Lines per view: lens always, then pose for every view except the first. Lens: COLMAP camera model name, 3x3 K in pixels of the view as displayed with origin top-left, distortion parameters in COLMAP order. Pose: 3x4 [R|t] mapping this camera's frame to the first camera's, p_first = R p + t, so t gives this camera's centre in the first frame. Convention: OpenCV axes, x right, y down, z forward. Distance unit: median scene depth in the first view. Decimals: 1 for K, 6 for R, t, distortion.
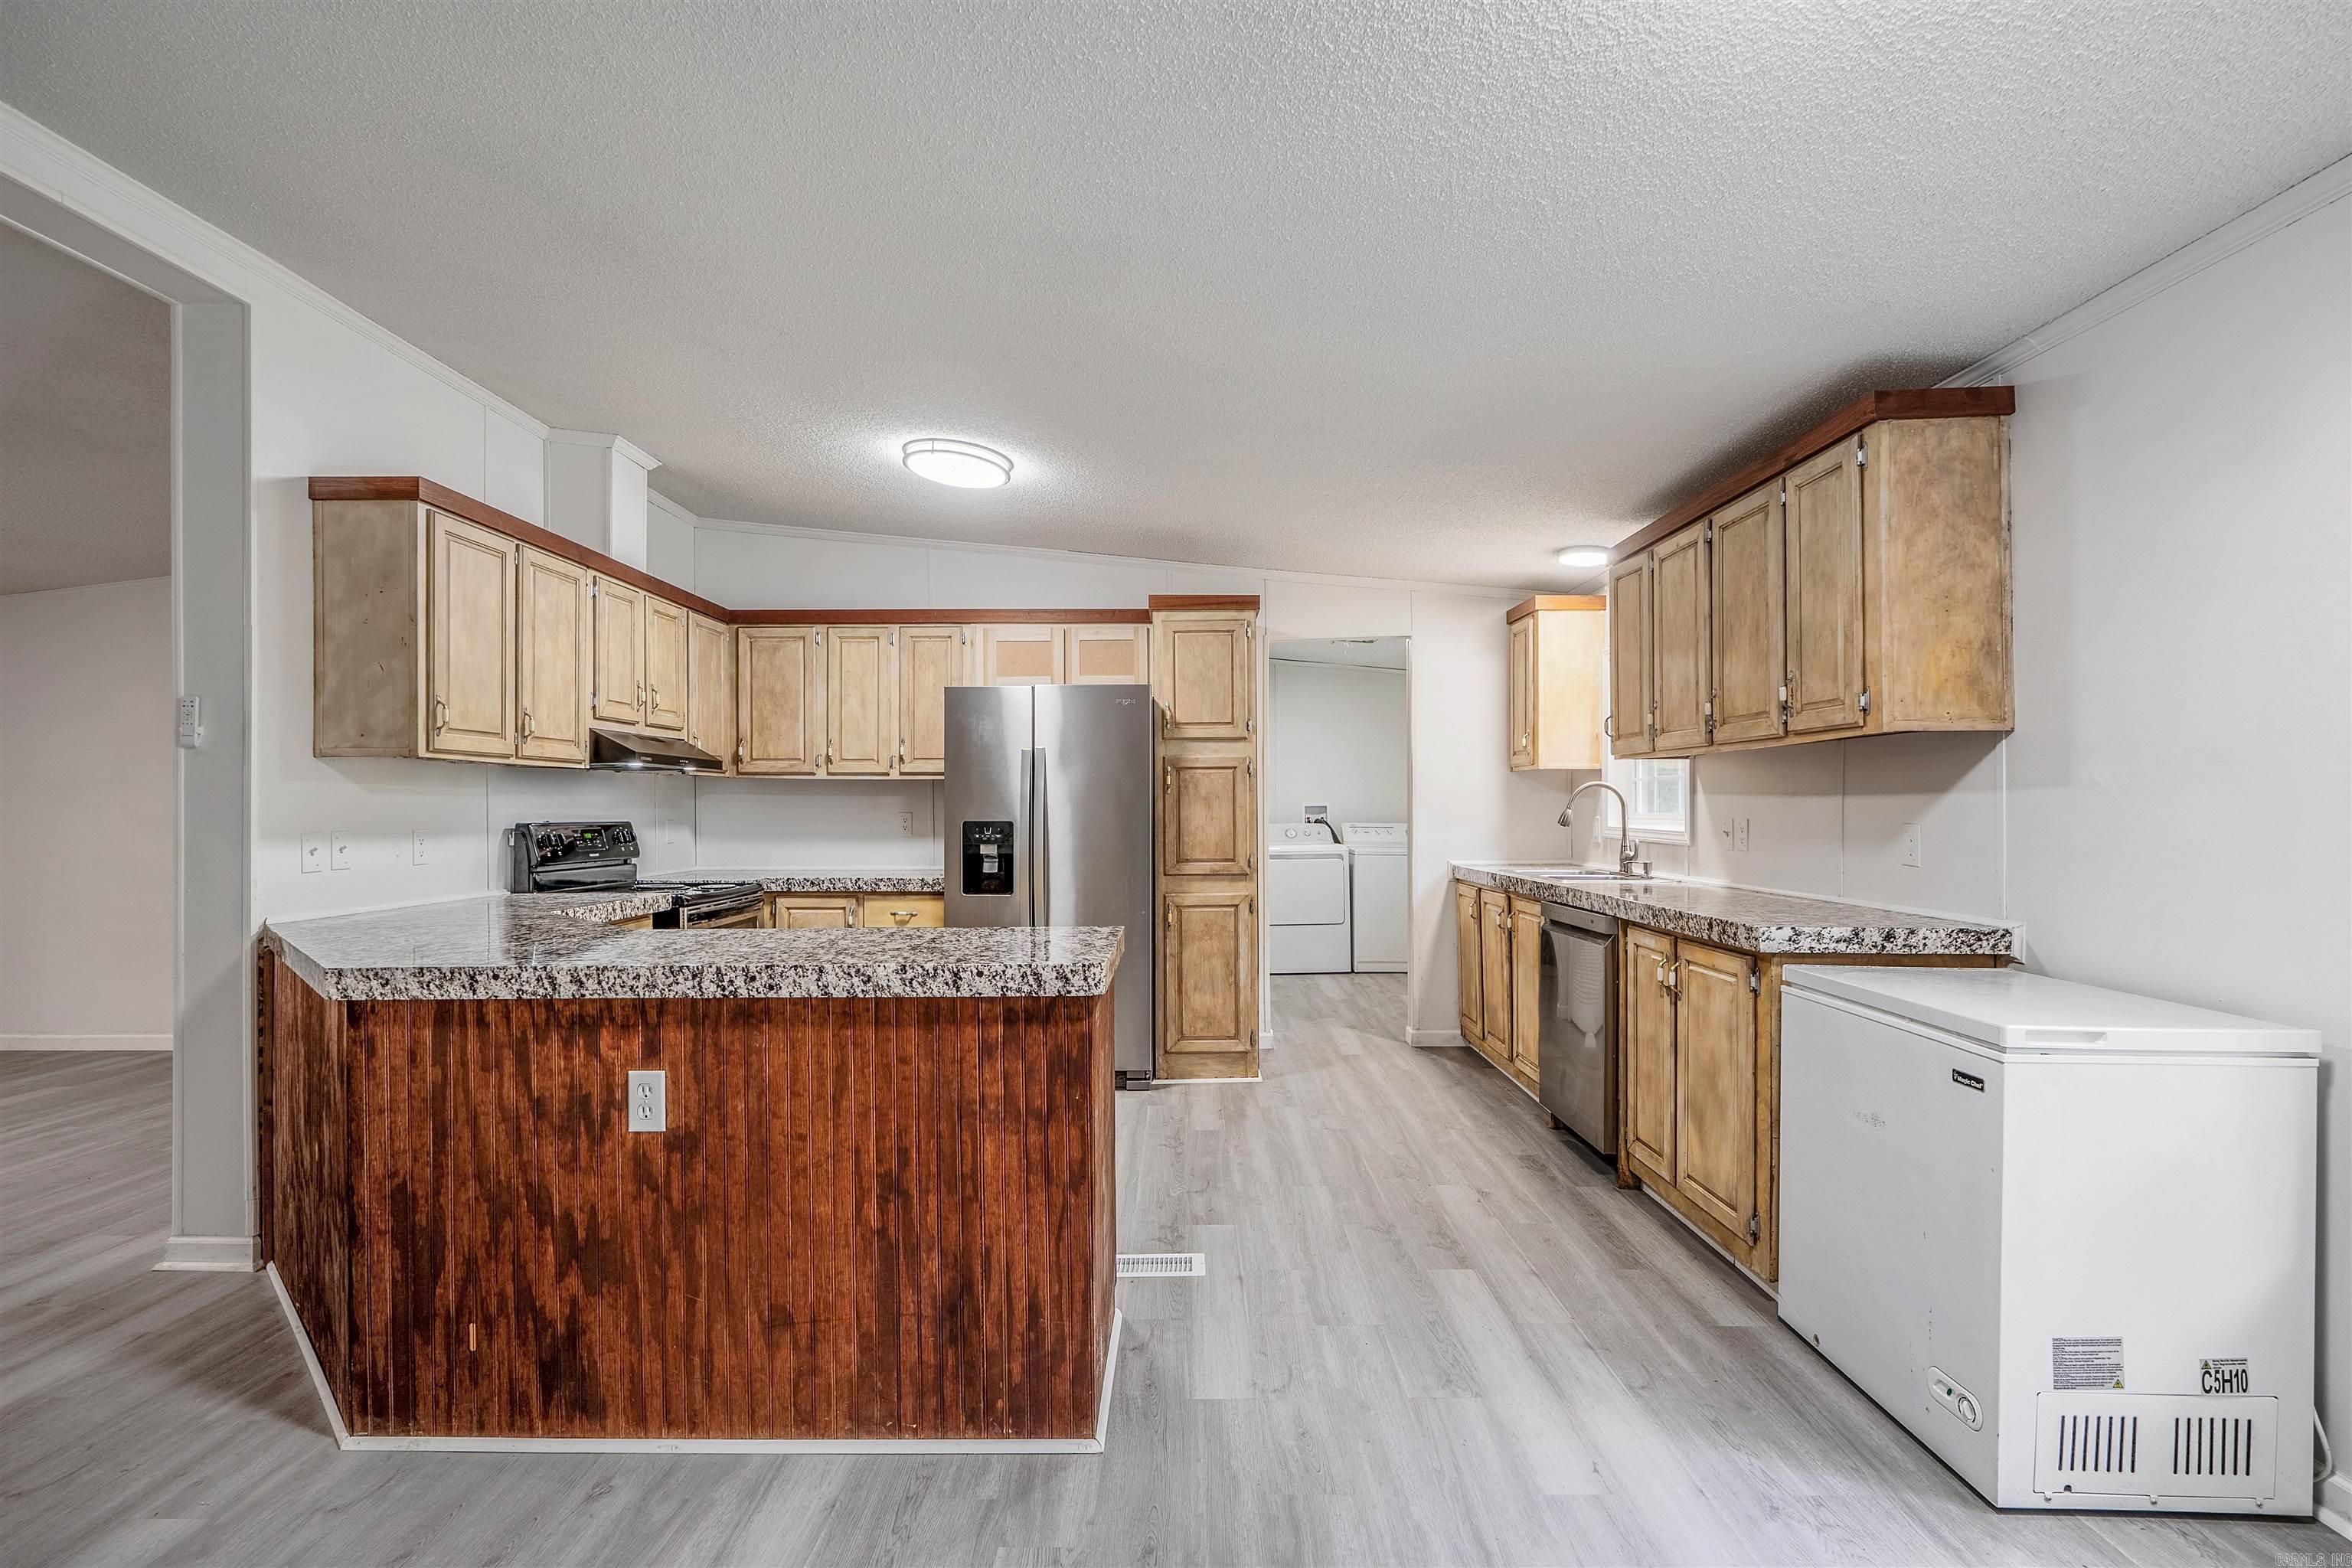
lens RADIAL K [[1067.4, 0, 1176.2], [0, 1067.4, 801.6], [0, 0, 1]] dist [-0.001909, -0.001295]
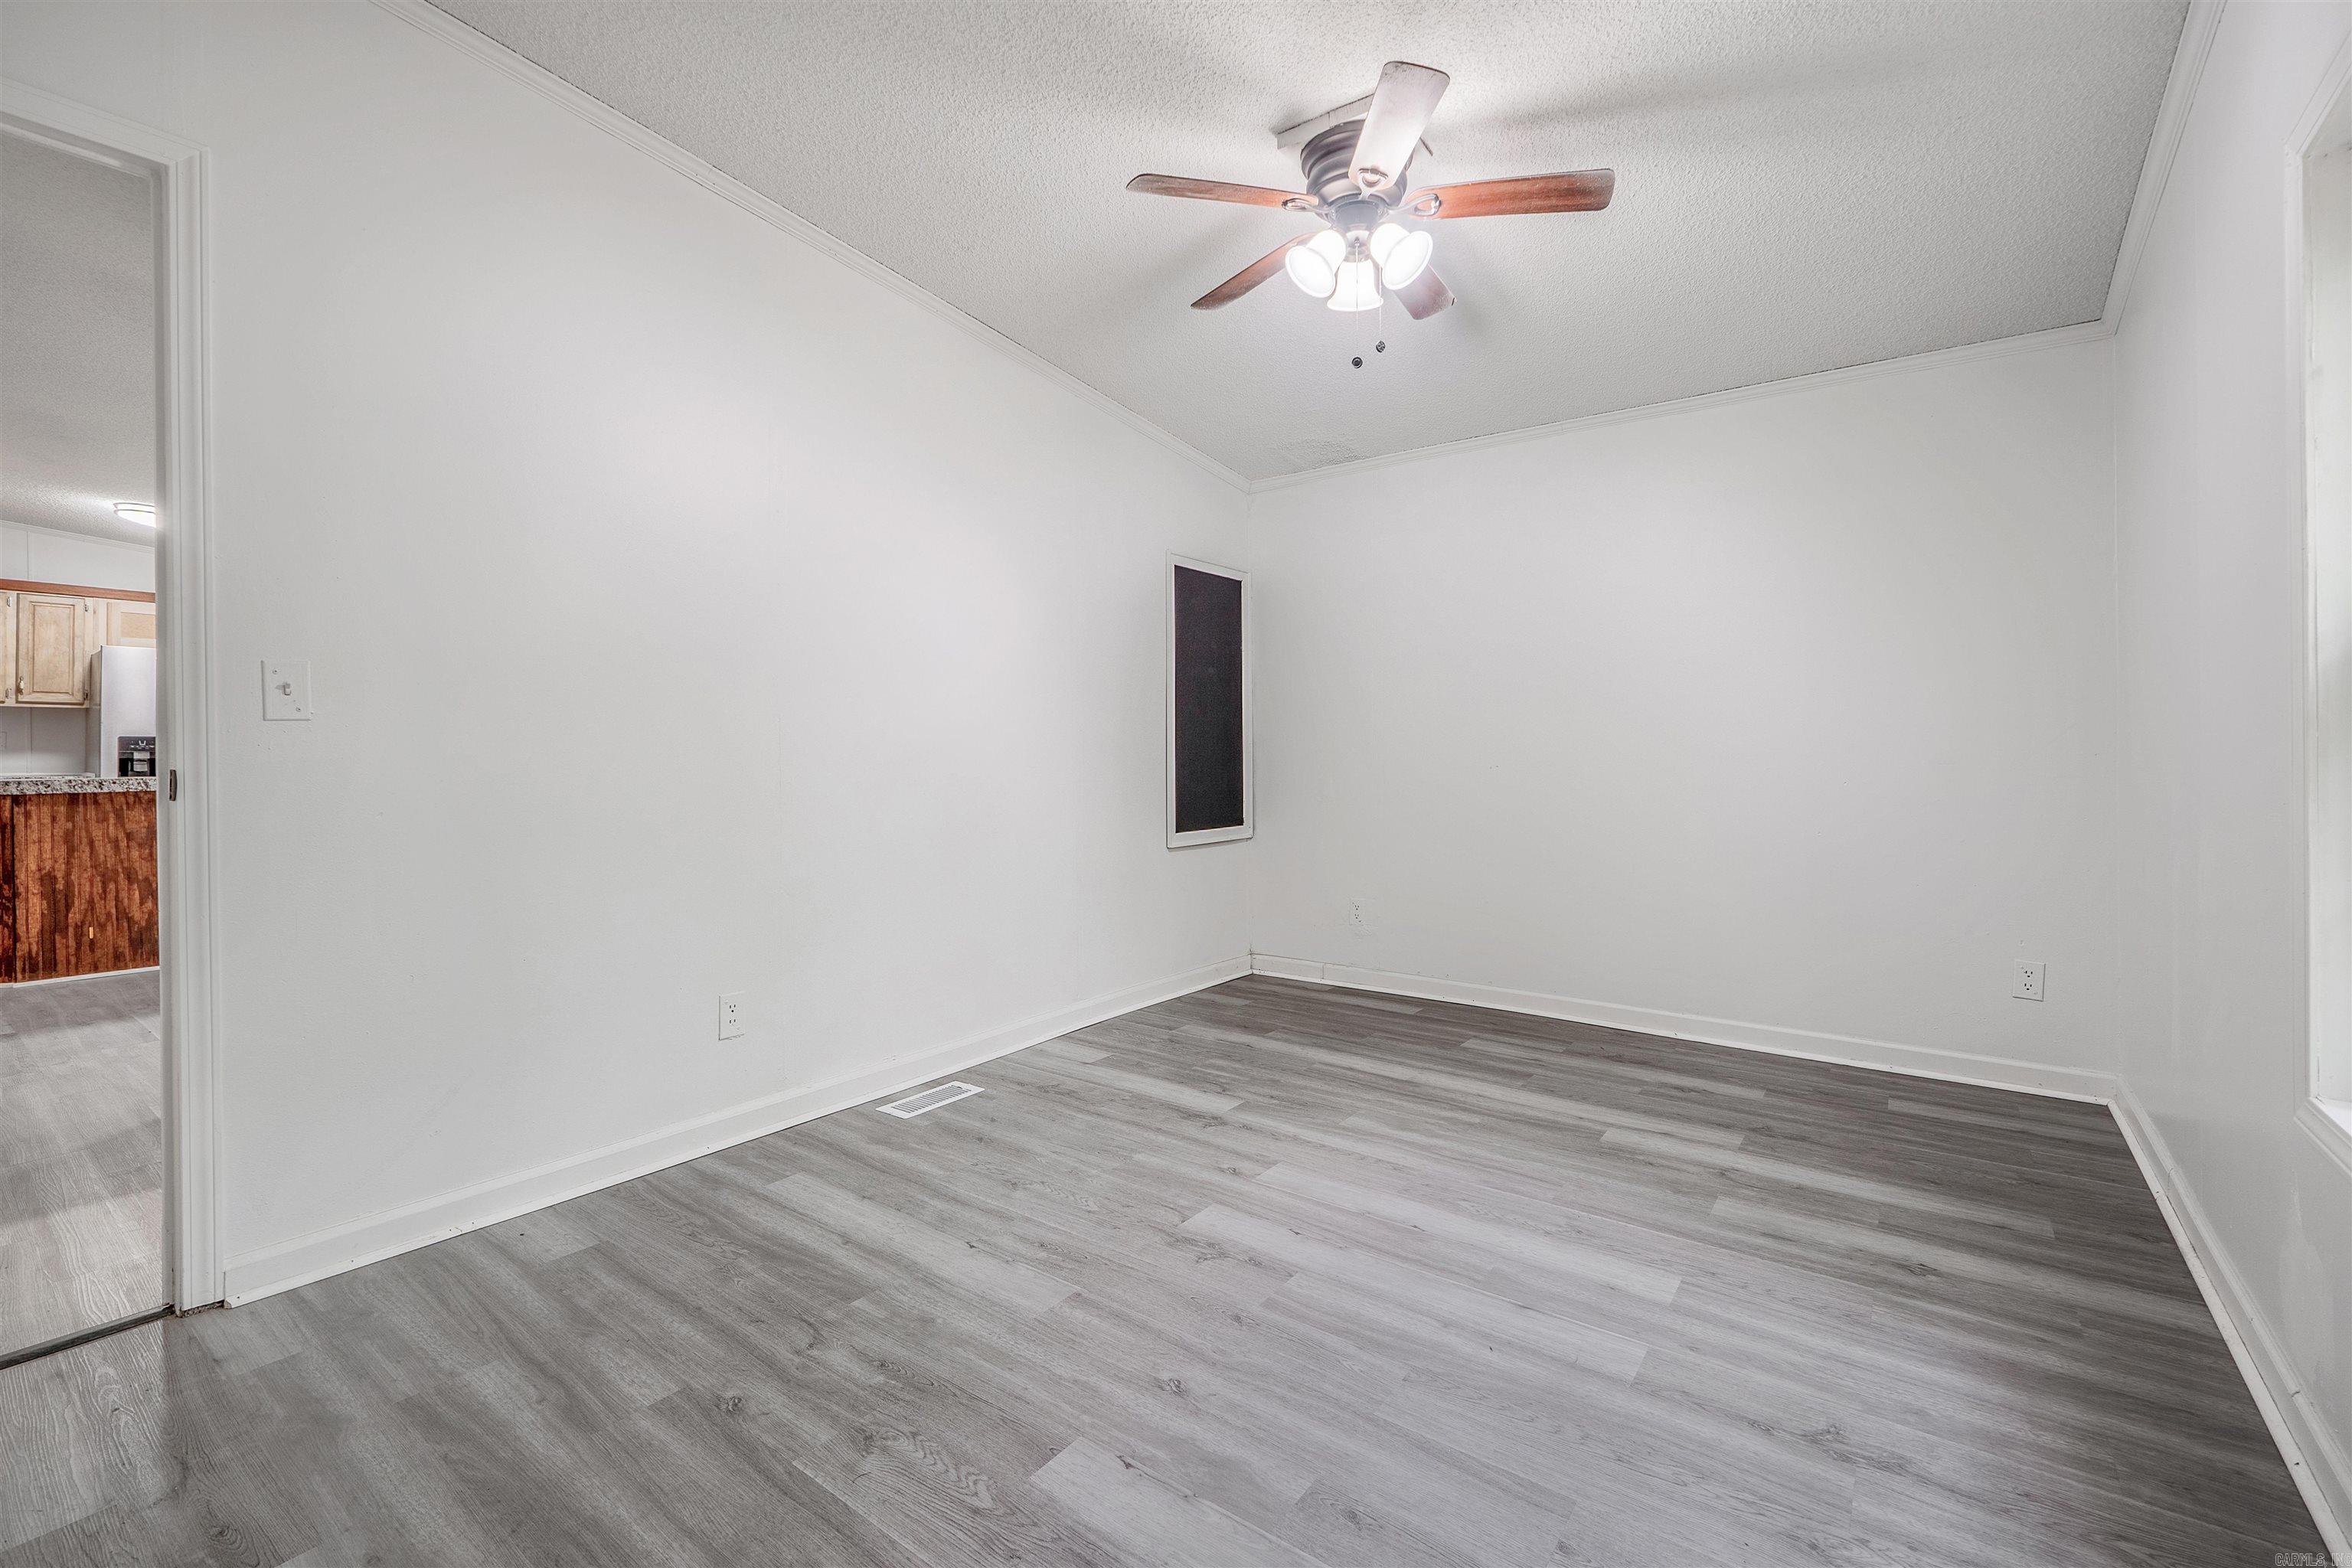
lens RADIAL K [[1018.7, 0, 1146.1], [0, 1018.7, 739.8], [0, 0, 1]] dist [-0.000926, 0.000367]
pose [[0.609691, 0.012923, 0.792534, -1.033216], [-0.002894, 0.999897, -0.014078, 0.088772], [-0.792634, 0.006290, 0.609665, -2.306945]]
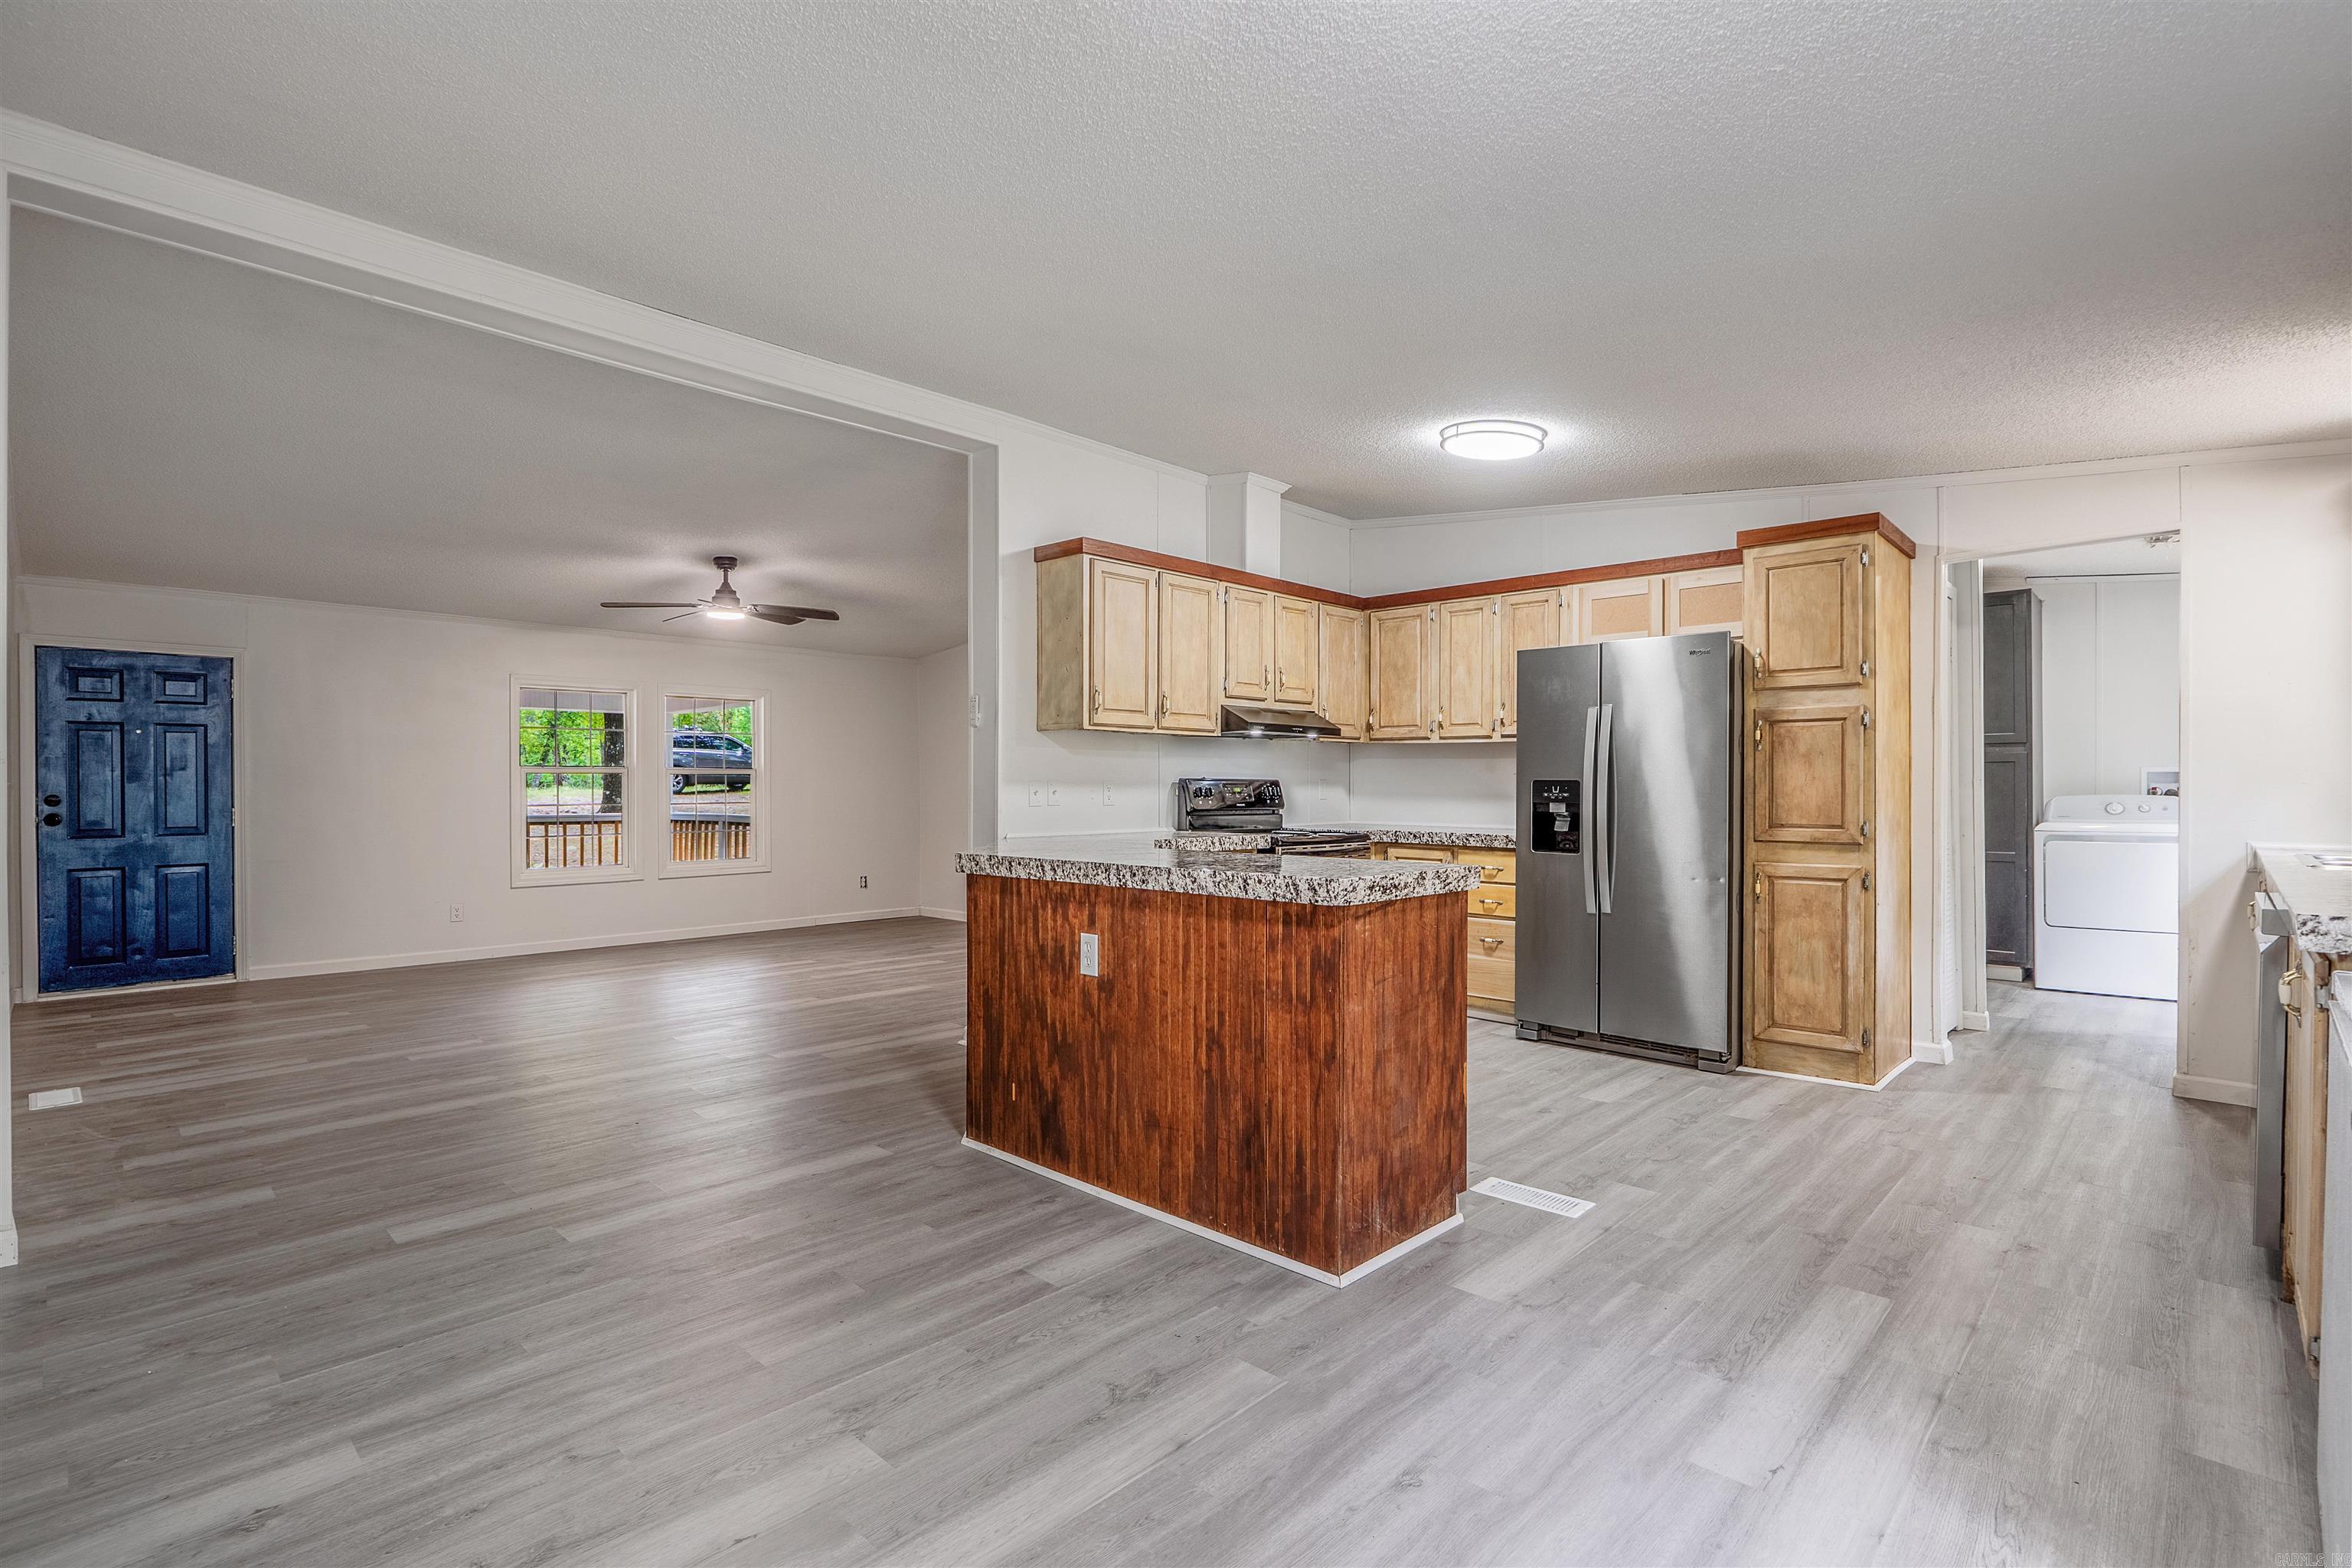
lens RADIAL K [[1100.1, 0, 1176.0], [0, 1100.1, 784.0], [0, 0, 1]] dist [0.003393, 0.000266]
pose [[0.732249, 0.005306, -0.681016, 0.619321], [-0.001105, 0.999978, 0.006603, 0.035531], [0.681036, -0.004083, 0.732239, -0.027403]]
